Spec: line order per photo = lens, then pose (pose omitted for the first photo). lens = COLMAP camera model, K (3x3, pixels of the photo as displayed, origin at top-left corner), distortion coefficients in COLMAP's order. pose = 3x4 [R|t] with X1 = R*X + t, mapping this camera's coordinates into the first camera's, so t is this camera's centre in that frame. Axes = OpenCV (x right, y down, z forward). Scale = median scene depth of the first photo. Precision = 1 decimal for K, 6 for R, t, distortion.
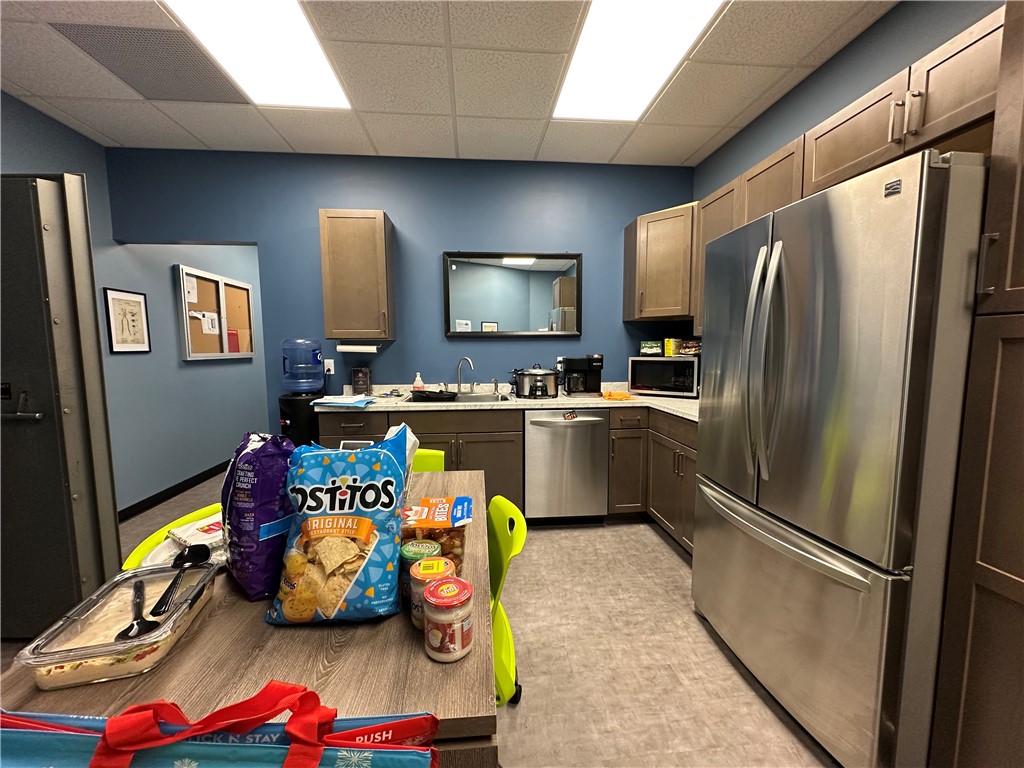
lens RADIAL K [[406.1, 0, 510.5], [0, 406.1, 384.6], [0, 0, 1]] dist [-0.002364, 0.000363]
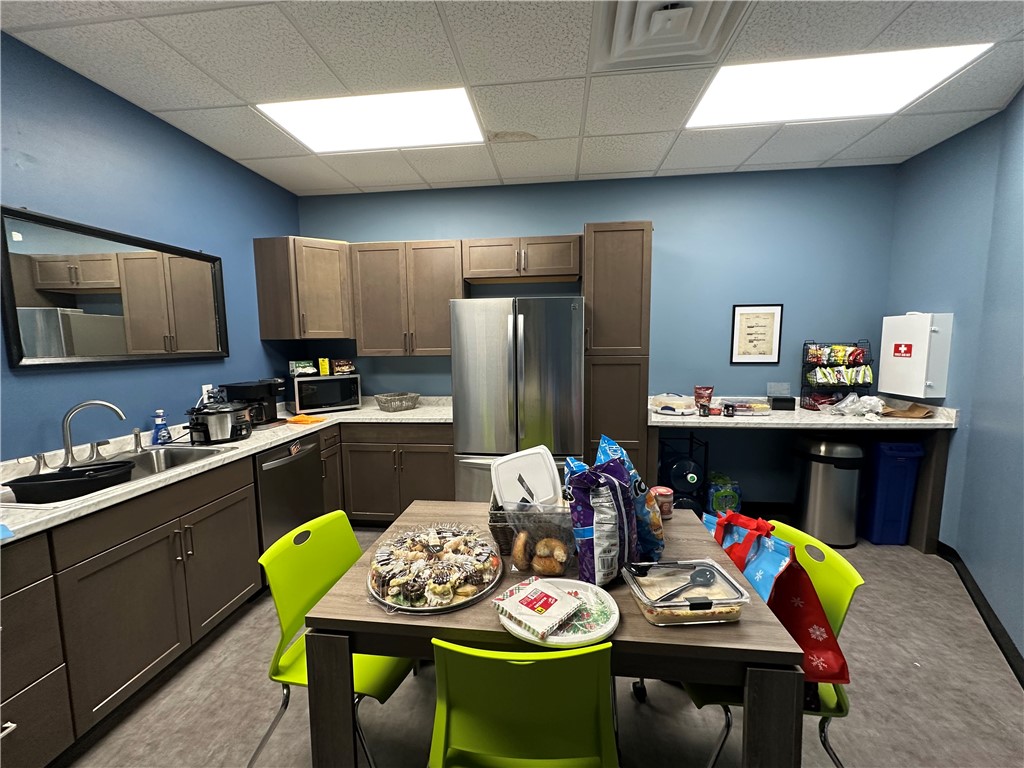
lens RADIAL K [[406.1, 0, 511.8], [0, 406.1, 386.8], [0, 0, 1]] dist [-0.002364, 0.000363]
pose [[0.208336, -0.101723, 0.972753, -0.588073], [0.101721, 0.991437, 0.081891, -0.079579], [-0.972753, 0.081889, 0.216899, 0.299834]]
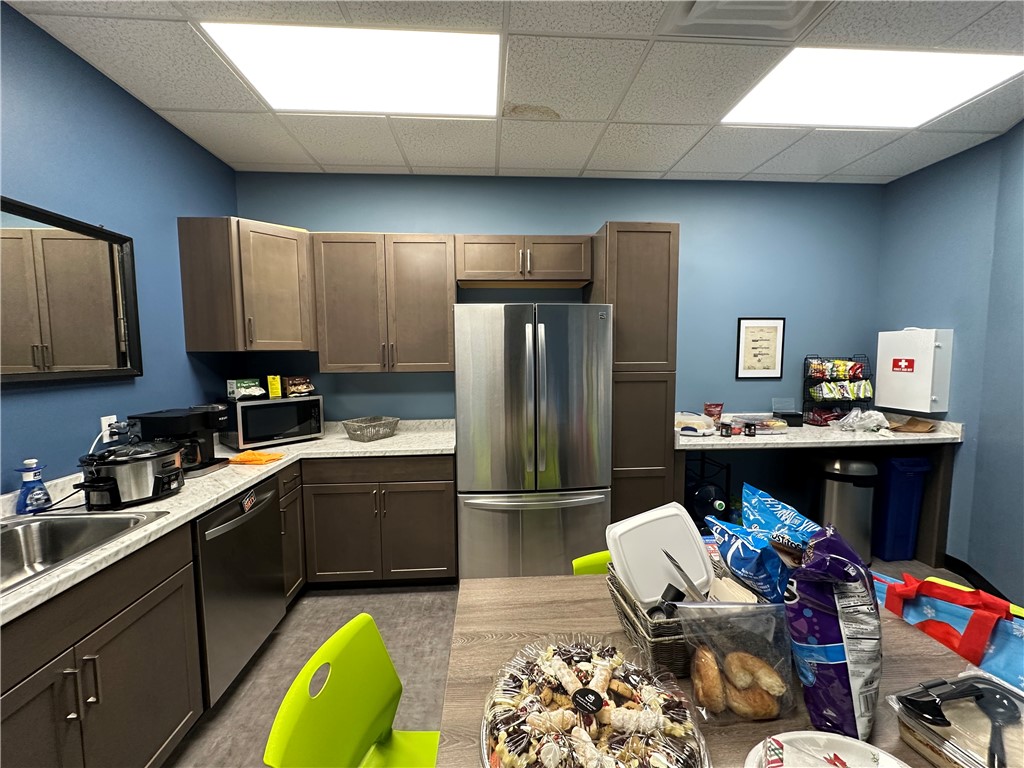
lens RADIAL K [[406.1, 0, 511.4], [0, 406.1, 386.8], [0, 0, 1]] dist [-0.002364, 0.000363]
pose [[0.035962, -0.074883, 0.996544, -0.454872], [0.101493, 0.992306, 0.070902, -0.105300], [-0.994186, 0.098593, 0.043285, 0.497896]]
